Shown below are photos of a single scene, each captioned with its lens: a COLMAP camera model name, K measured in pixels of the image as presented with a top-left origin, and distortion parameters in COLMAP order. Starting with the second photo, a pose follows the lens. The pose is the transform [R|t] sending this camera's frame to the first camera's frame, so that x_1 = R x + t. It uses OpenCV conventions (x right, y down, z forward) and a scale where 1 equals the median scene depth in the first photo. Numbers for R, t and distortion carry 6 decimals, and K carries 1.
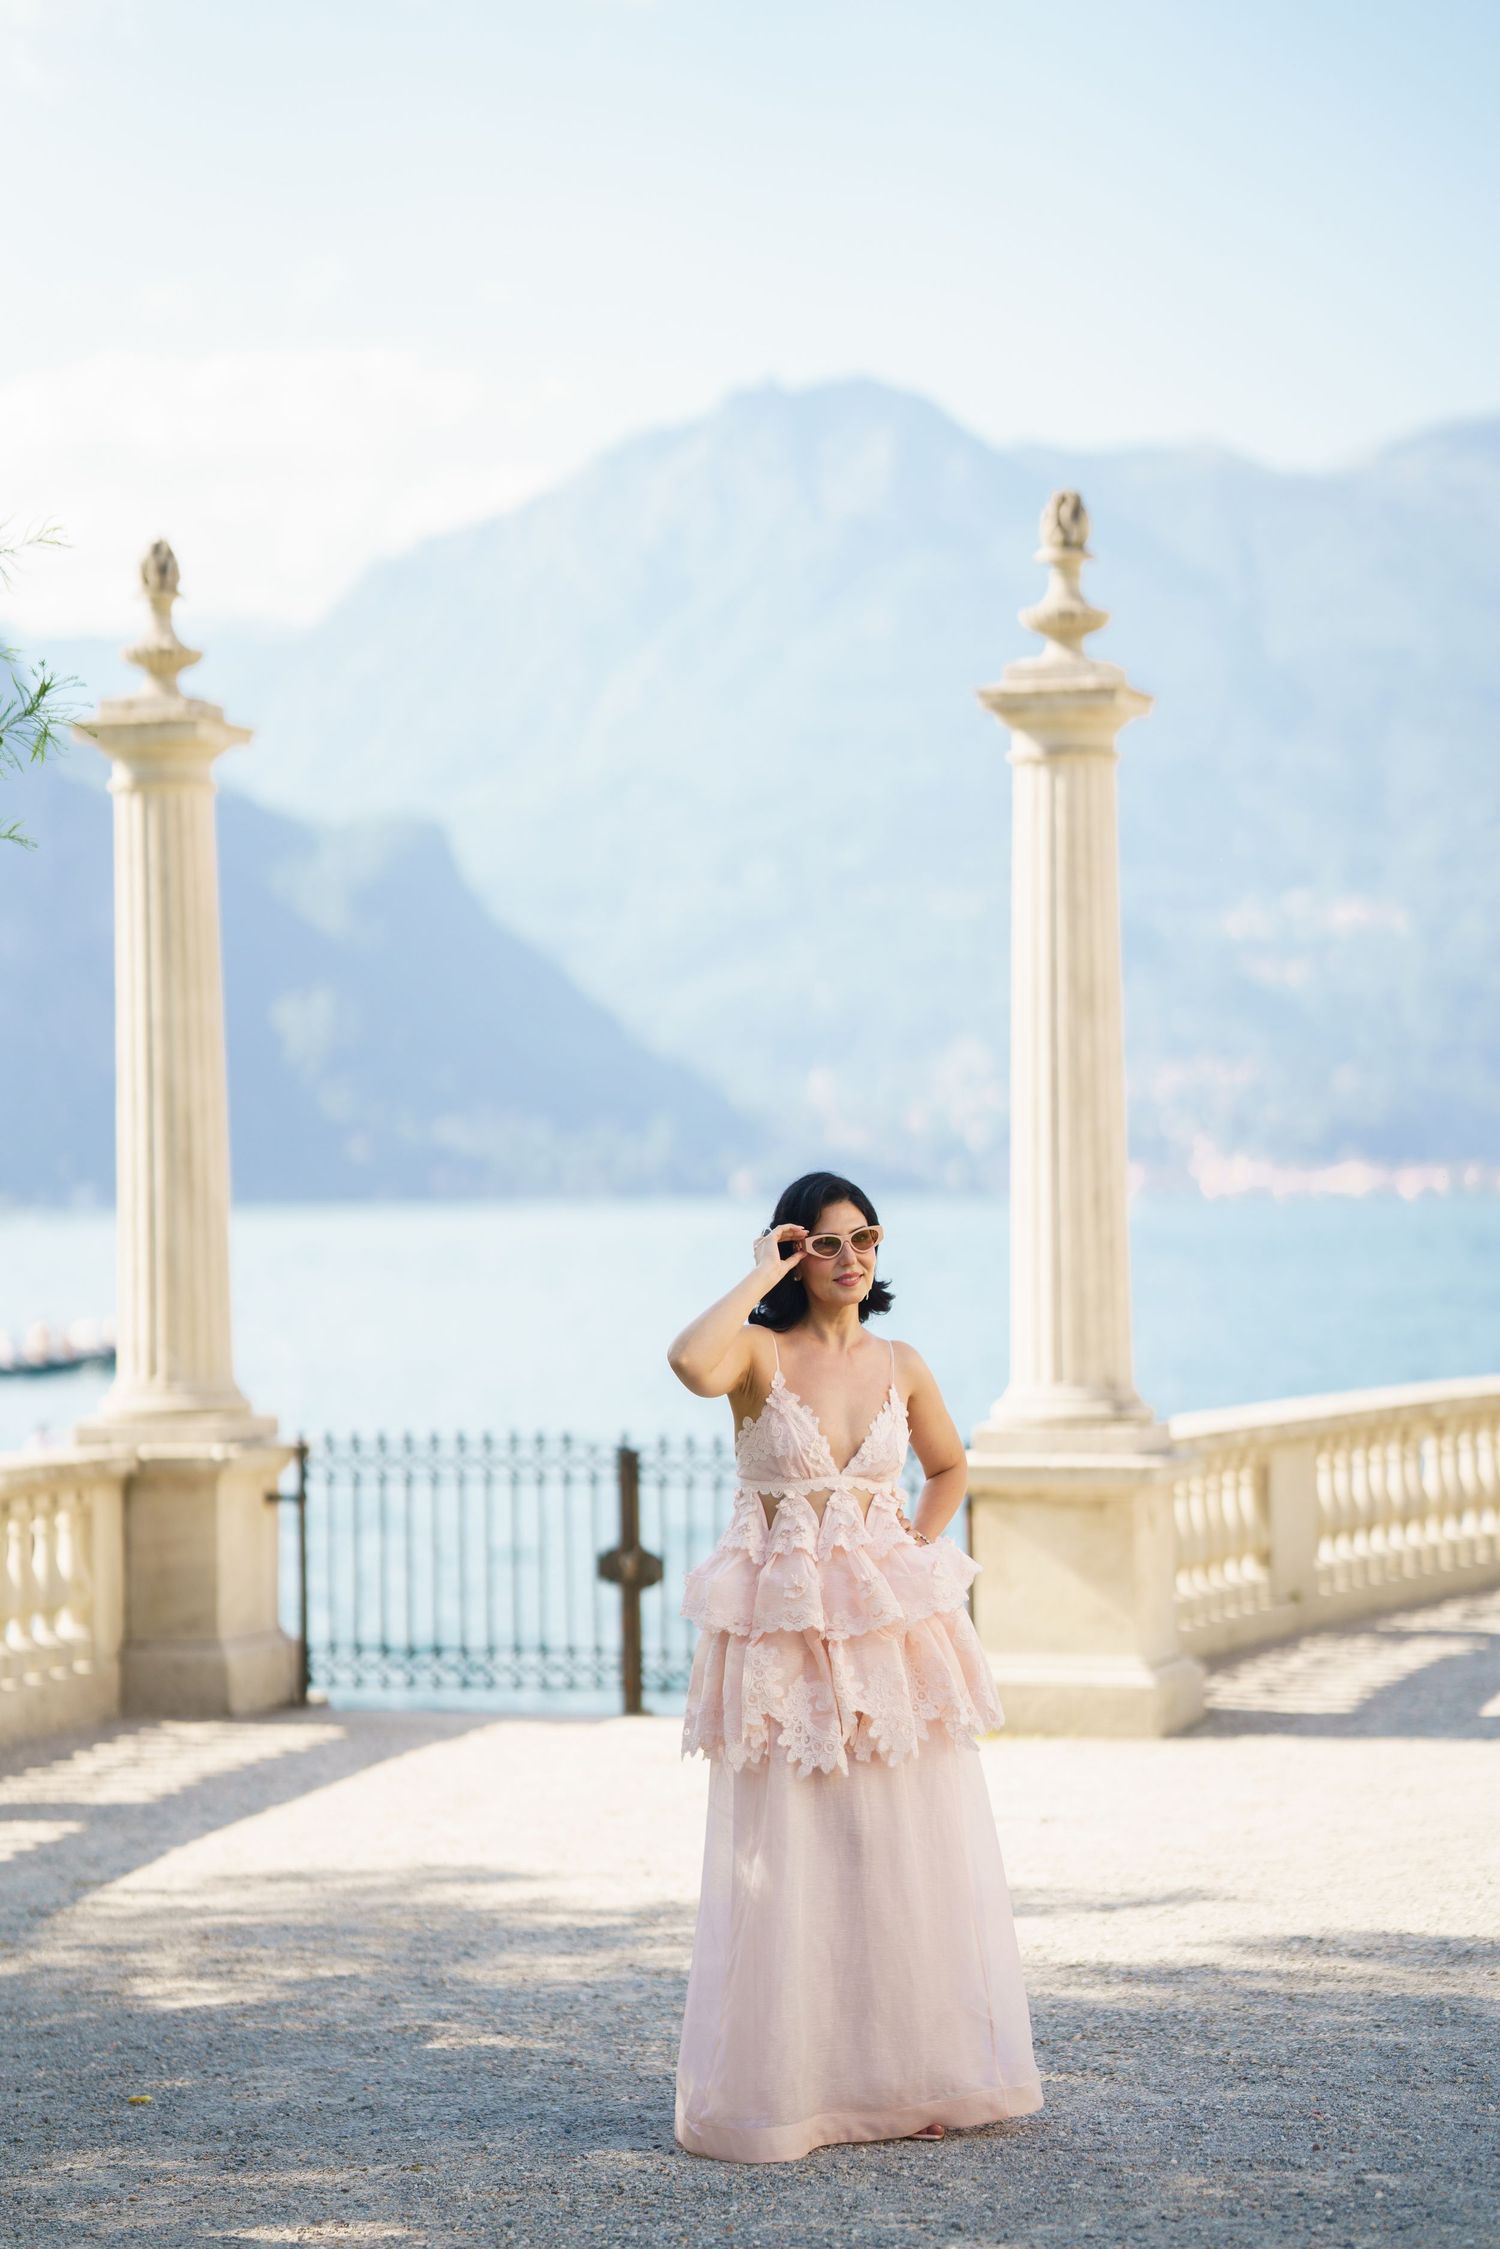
lens RADIAL K [[5337.6, 0, 742.4], [0, 5337.6, 1121.7], [0, 0, 1]] dist [0.656289, 1.256322]
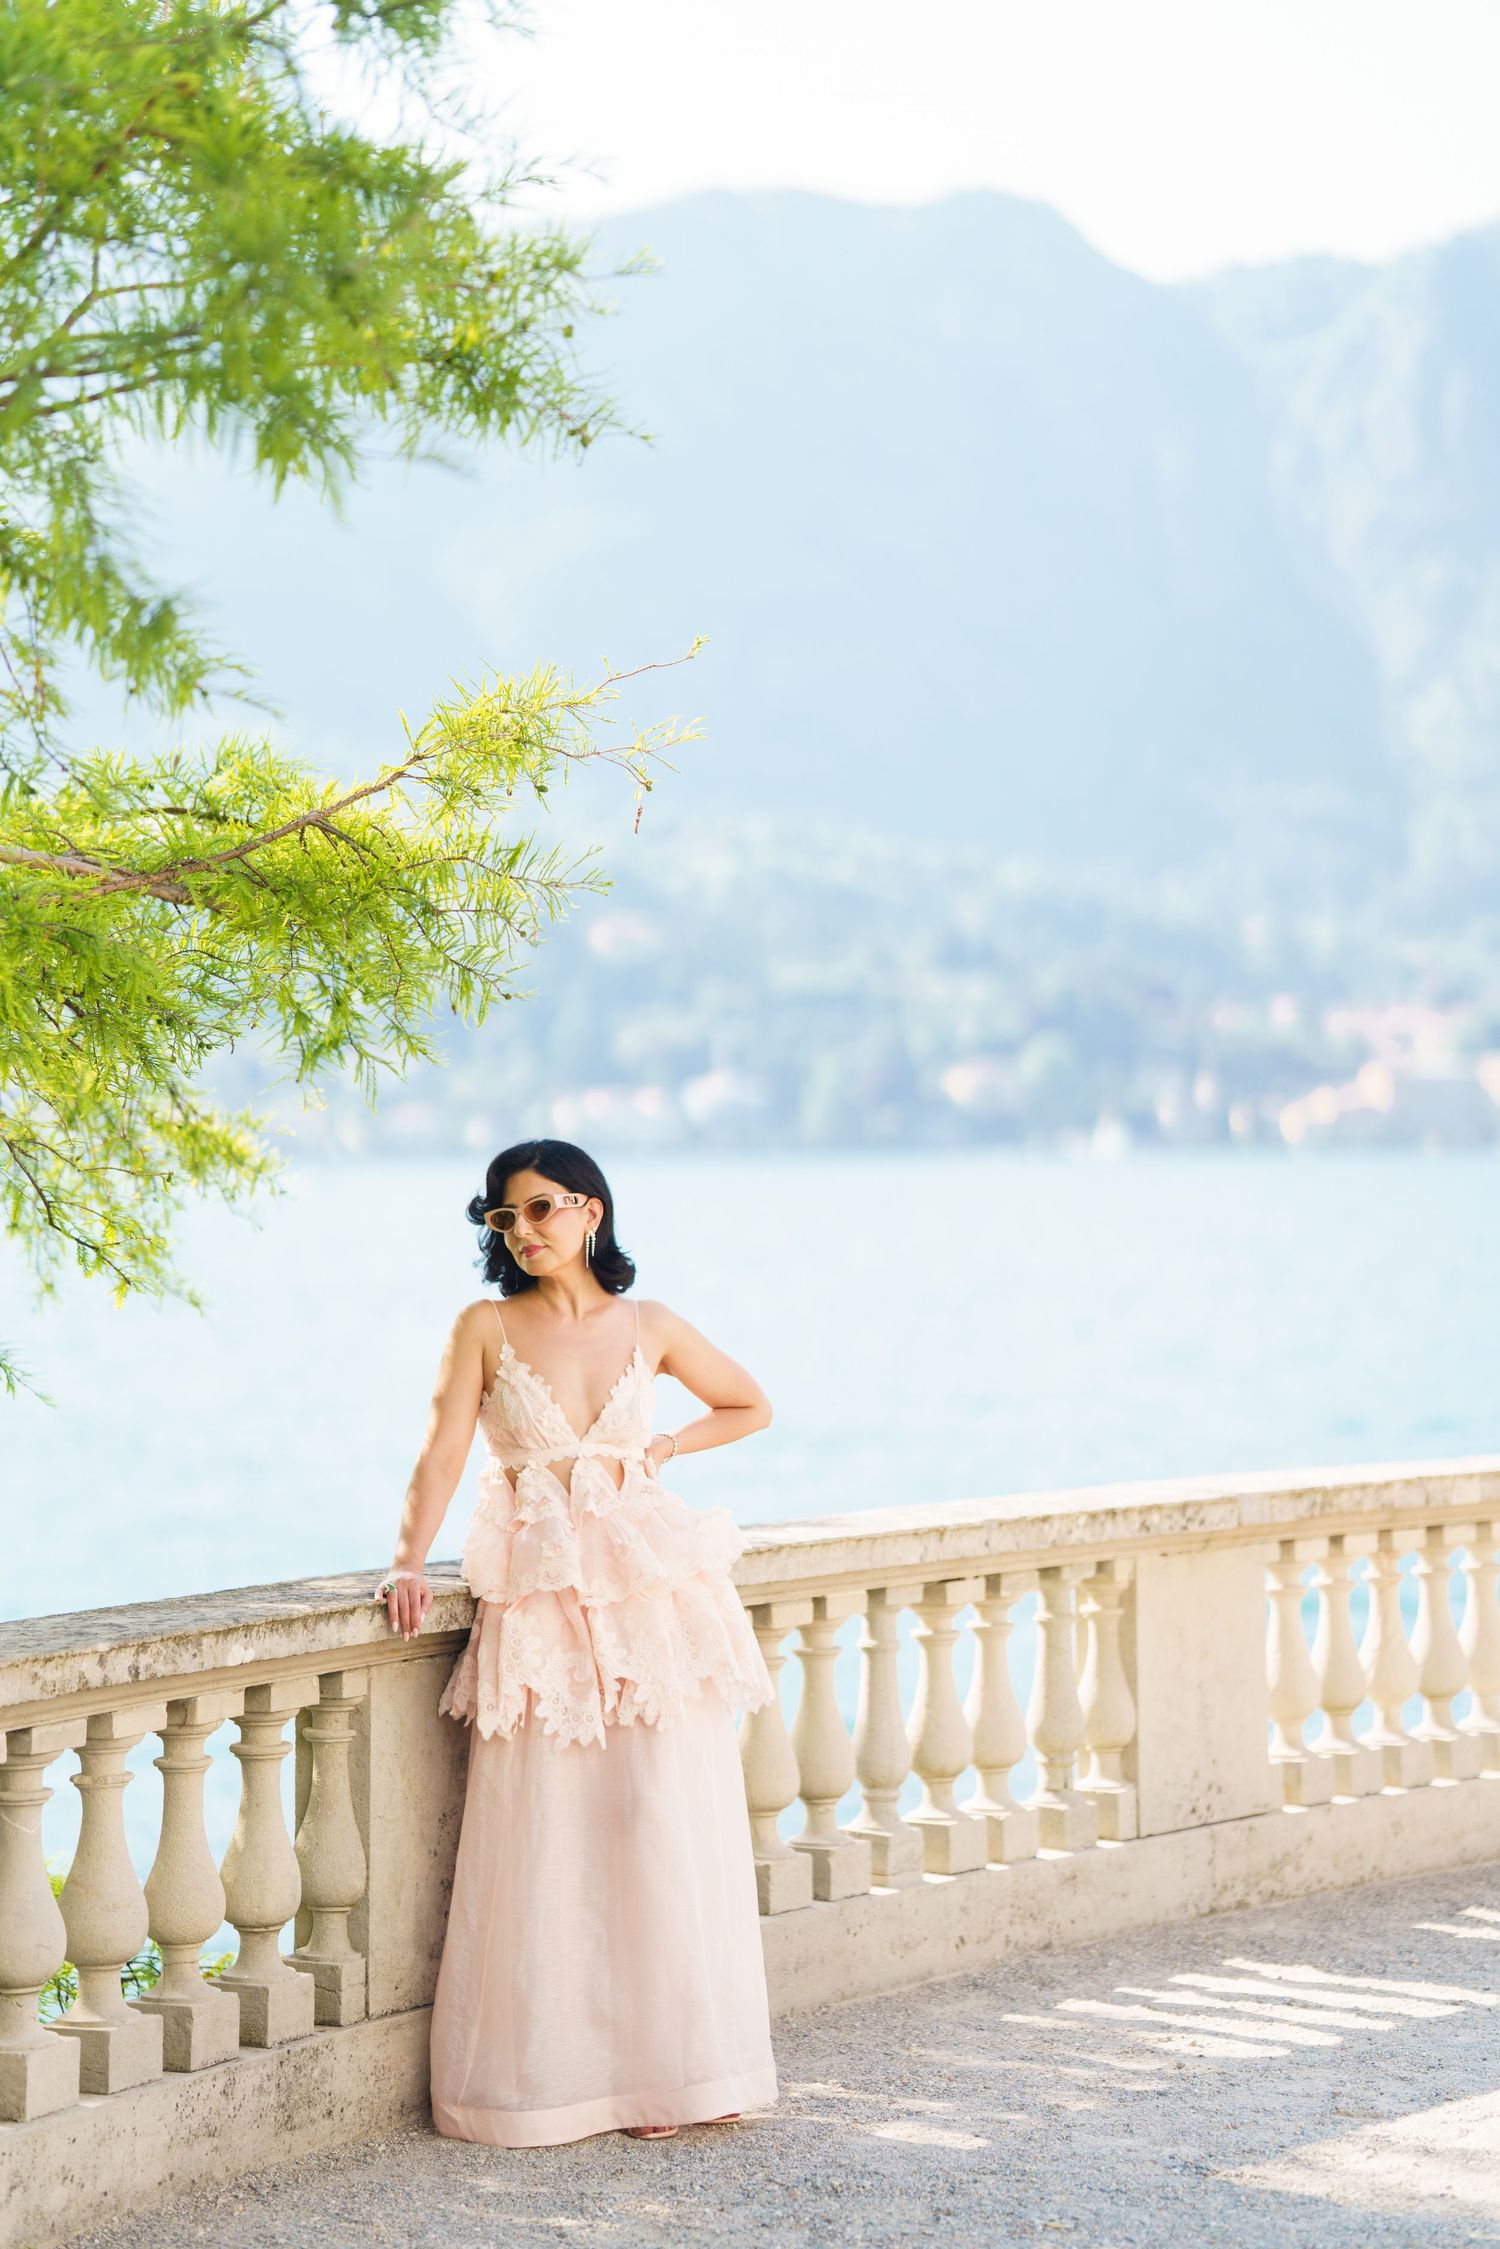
lens RADIAL K [[5337.6, 0, 742.4], [0, 5337.6, 1121.7], [0, 0, 1]] dist [0.656289, 1.256322]
pose [[0.897145, 0.002513, -0.441729, 0.087750], [0.004167, 0.999891, 0.014151, 0.006117], [0.441717, -0.014536, 0.897037, 0.286271]]
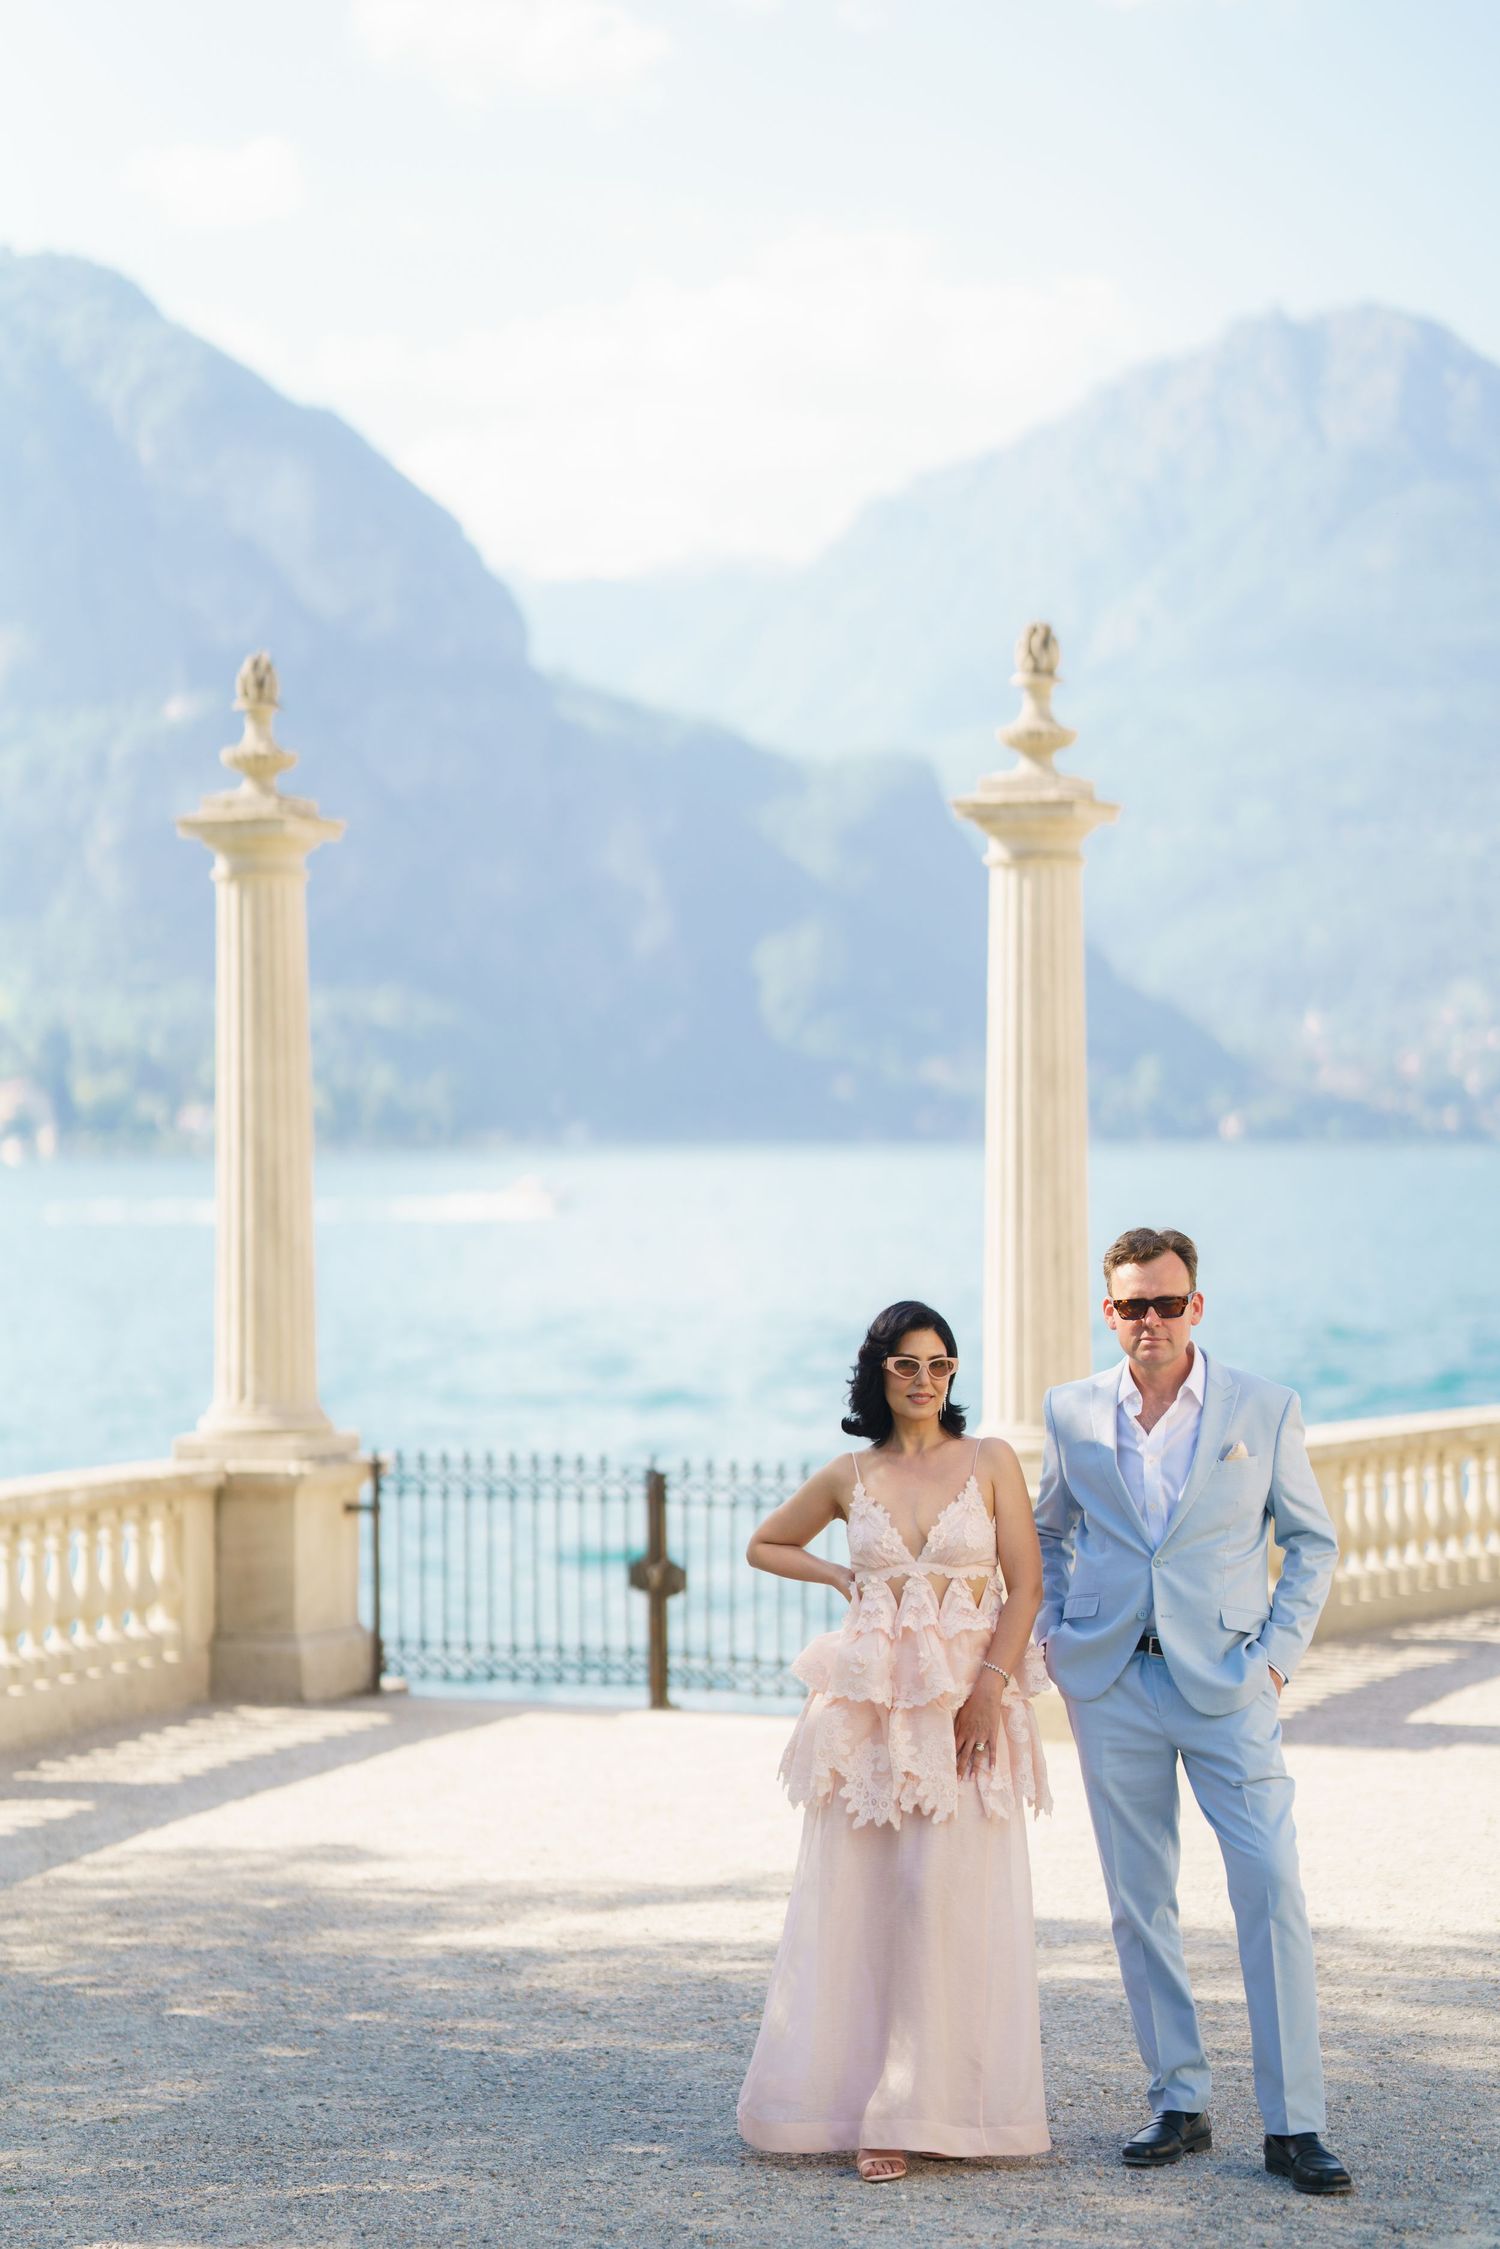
lens RADIAL K [[5337.6, 0, 742.4], [0, 5337.6, 1121.7], [0, 0, 1]] dist [0.656289, 1.256322]
pose [[0.995643, 0.009286, -0.092788, 0.103577], [-0.008200, 0.999894, 0.012071, -0.026520], [0.092890, -0.011257, 0.995613, -0.115617]]
